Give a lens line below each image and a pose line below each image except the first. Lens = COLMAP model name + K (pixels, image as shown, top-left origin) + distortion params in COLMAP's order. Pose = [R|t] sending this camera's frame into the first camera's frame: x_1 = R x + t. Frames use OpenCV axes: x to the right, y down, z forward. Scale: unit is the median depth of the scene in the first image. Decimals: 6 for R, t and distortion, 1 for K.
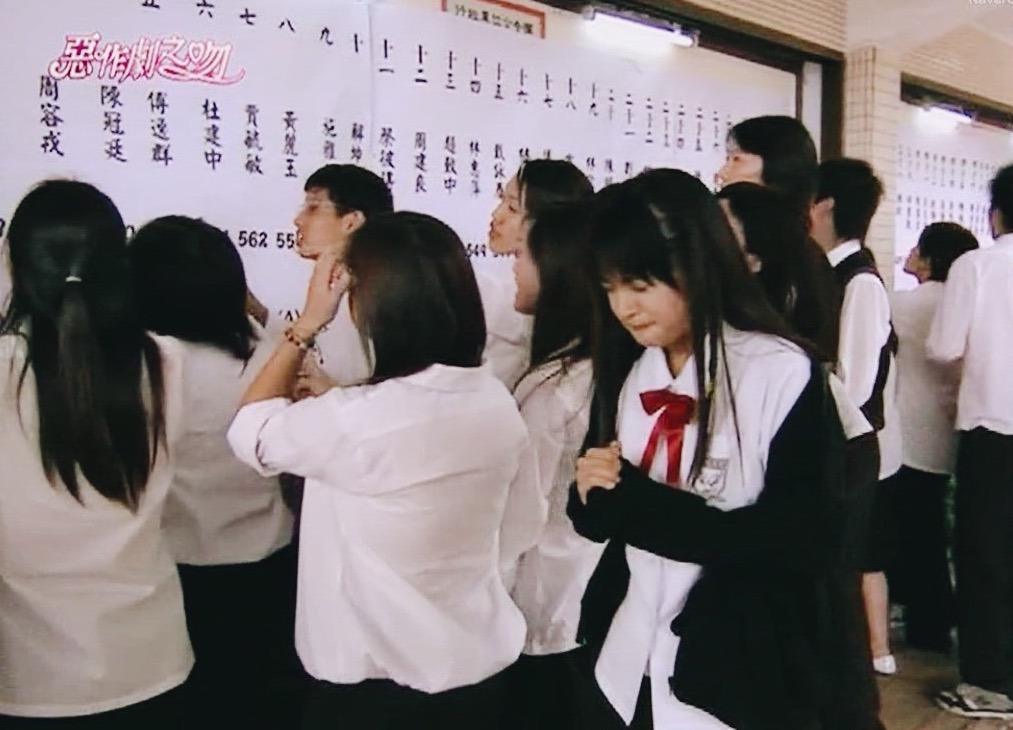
lens RADIAL K [[1507.6, 0, 506.5], [0, 1507.6, 365.0], [0, 0, 1]] dist [-0.028148, -0.928264]
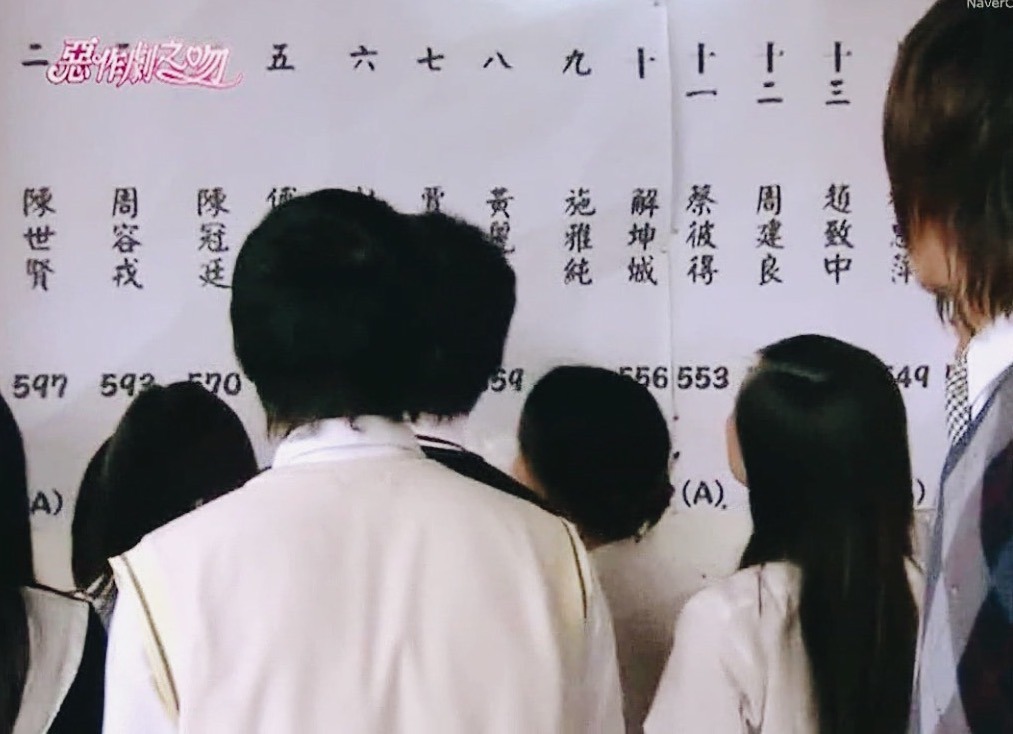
lens RADIAL K [[1507.6, 0, 506.5], [0, 1507.6, 367.0], [0, 0, 1]] dist [-0.028148, -0.928264]
pose [[0.583203, -0.064709, -0.809745, 0.400940], [-0.019160, 0.995449, -0.093349, -0.027700], [0.812101, 0.069957, 0.579309, 0.637259]]
